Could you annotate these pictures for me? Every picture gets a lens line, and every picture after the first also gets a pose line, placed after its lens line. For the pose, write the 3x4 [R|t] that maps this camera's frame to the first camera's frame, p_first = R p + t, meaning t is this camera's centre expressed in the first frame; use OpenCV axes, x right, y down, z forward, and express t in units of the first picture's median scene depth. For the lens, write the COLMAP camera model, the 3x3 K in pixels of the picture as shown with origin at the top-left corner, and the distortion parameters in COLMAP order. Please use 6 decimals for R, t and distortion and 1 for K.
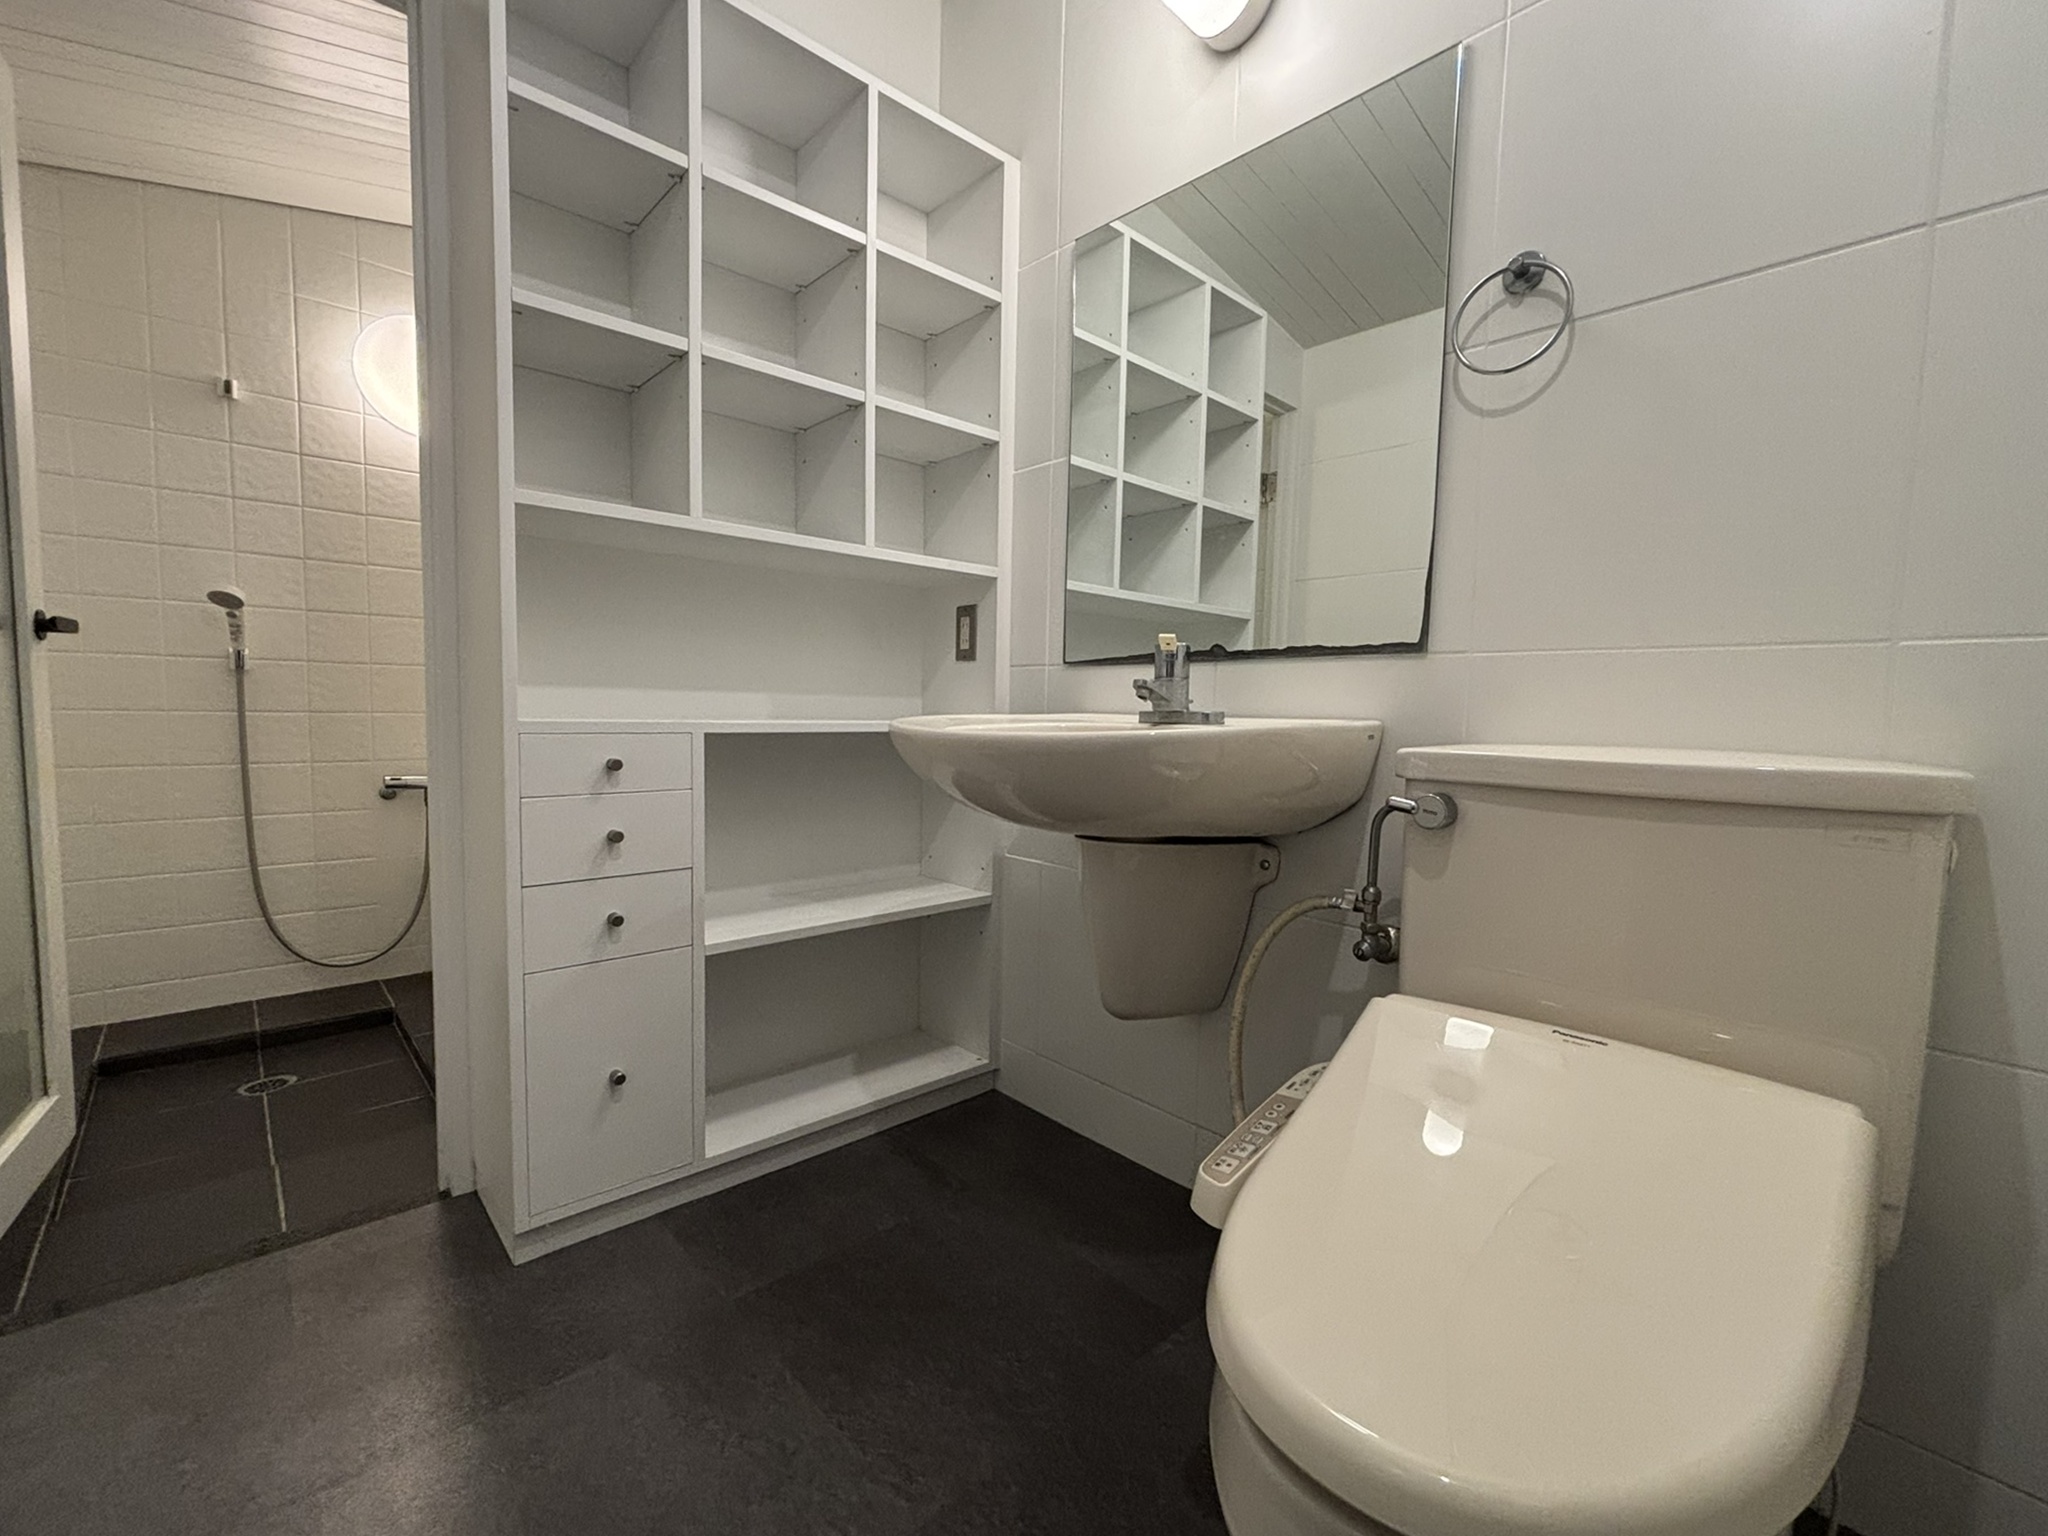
lens RADIAL K [[832.7, 0, 1030.0], [0, 832.7, 759.8], [0, 0, 1]] dist [0.002947, -0.000041]
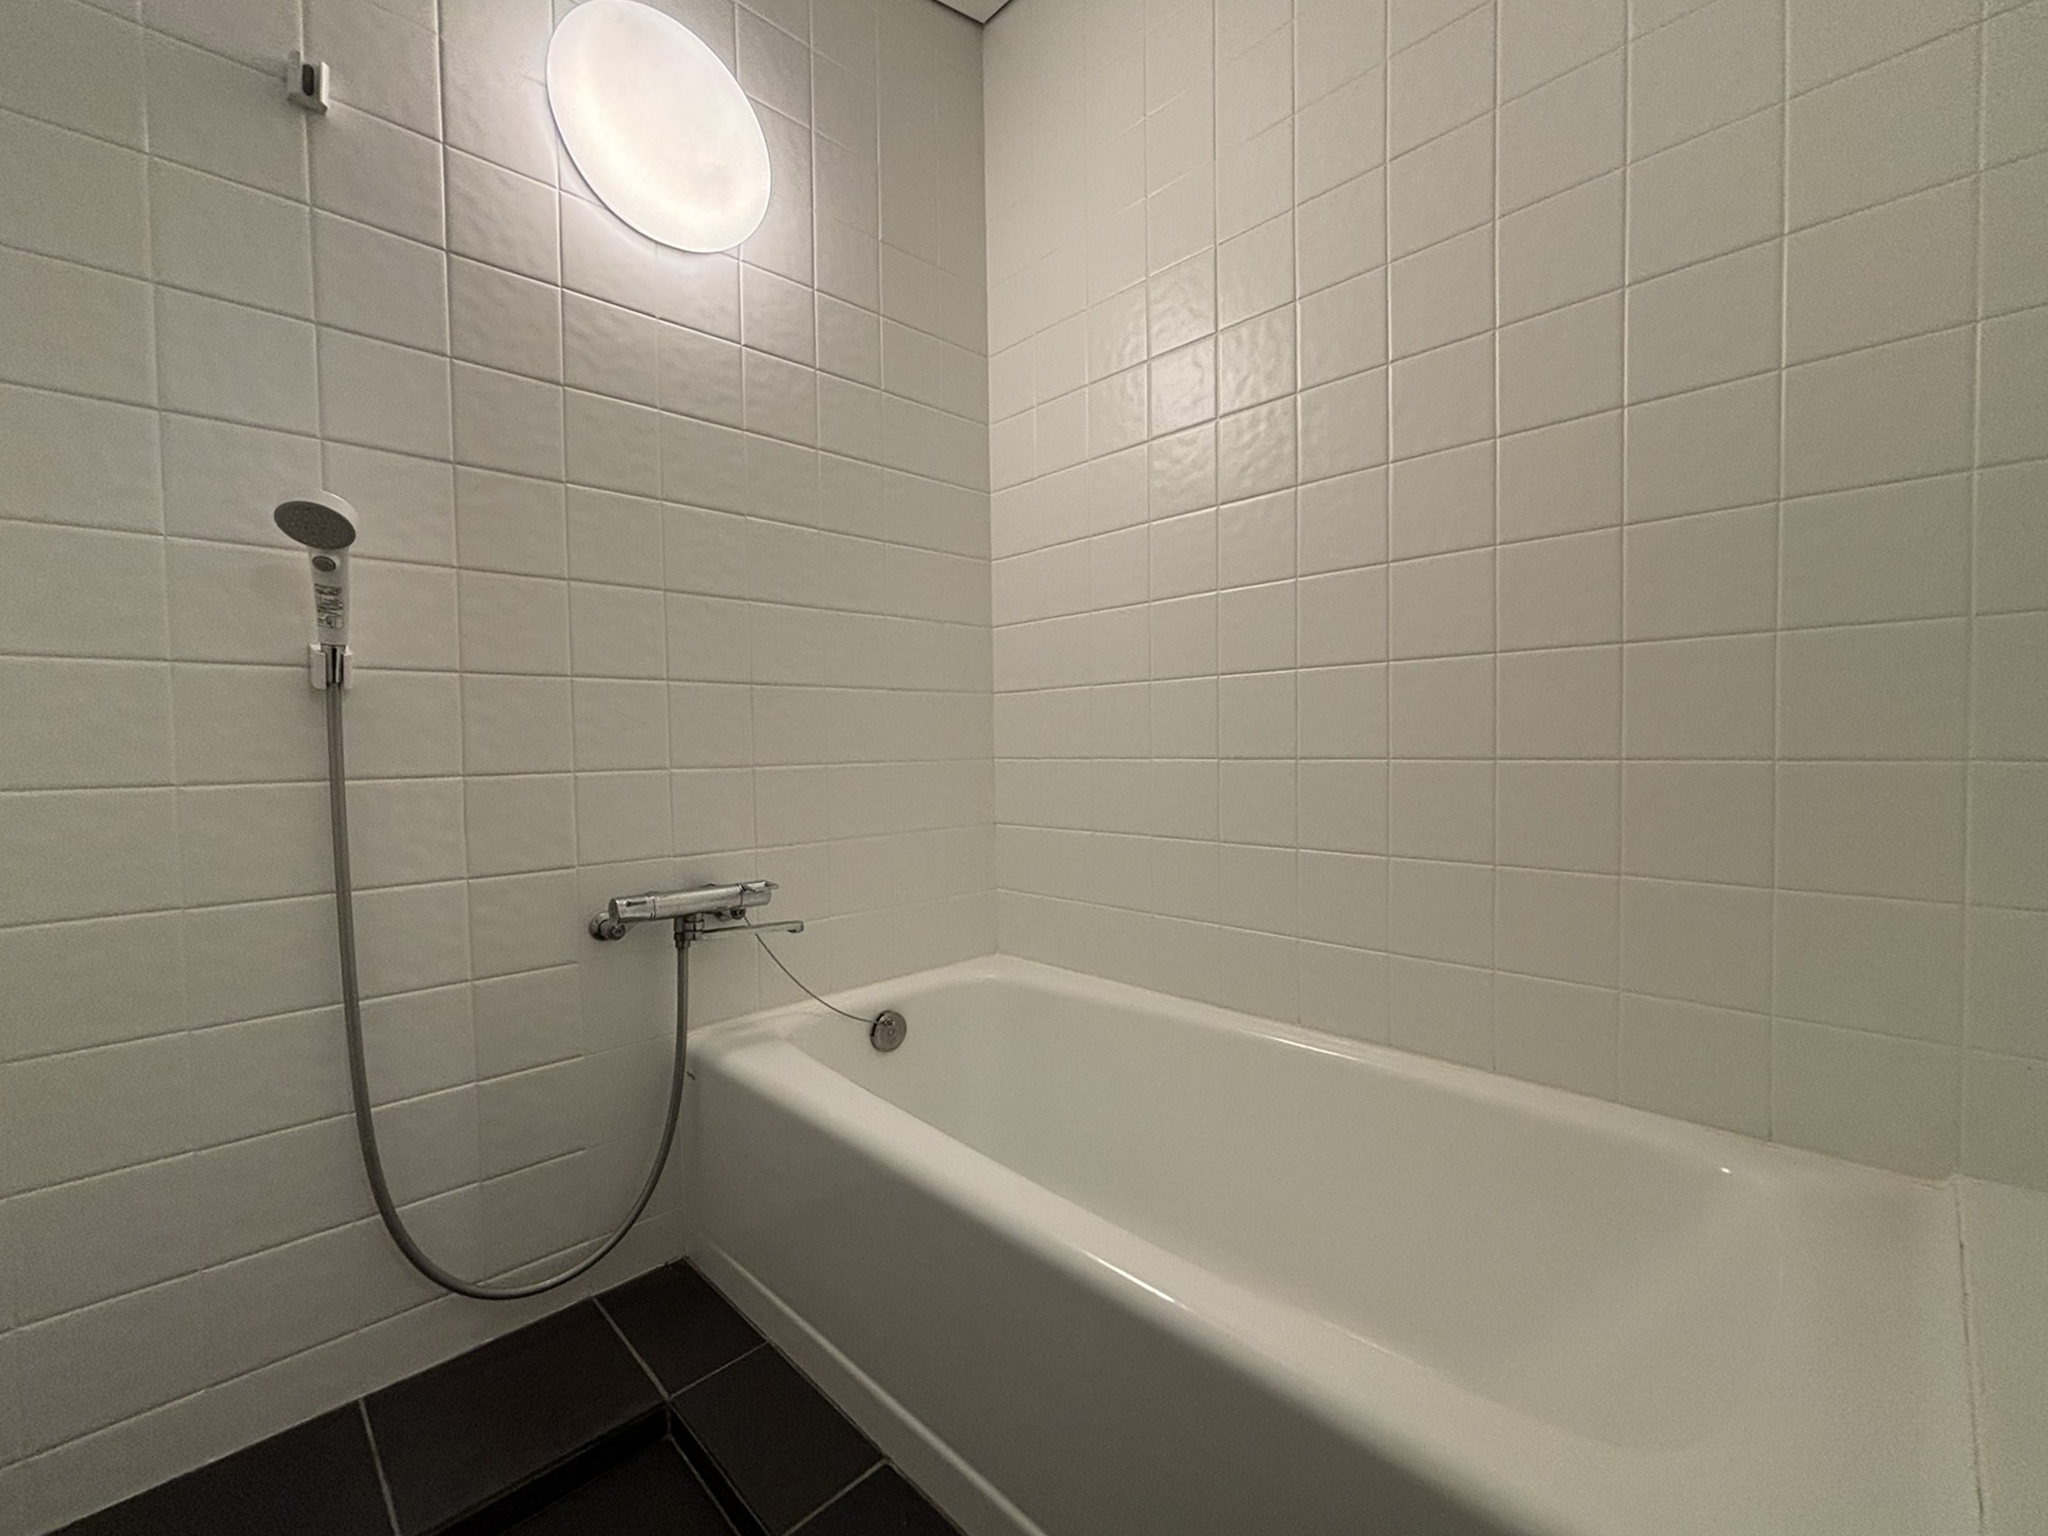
lens RADIAL K [[832.7, 0, 1017.0], [0, 832.7, 776.1], [0, 0, 1]] dist [0.002947, -0.000041]
pose [[0.999599, -0.027970, 0.004446, -0.566297], [0.028088, 0.999186, -0.028941, -0.035441], [-0.003633, 0.029054, 0.999571, 0.532571]]
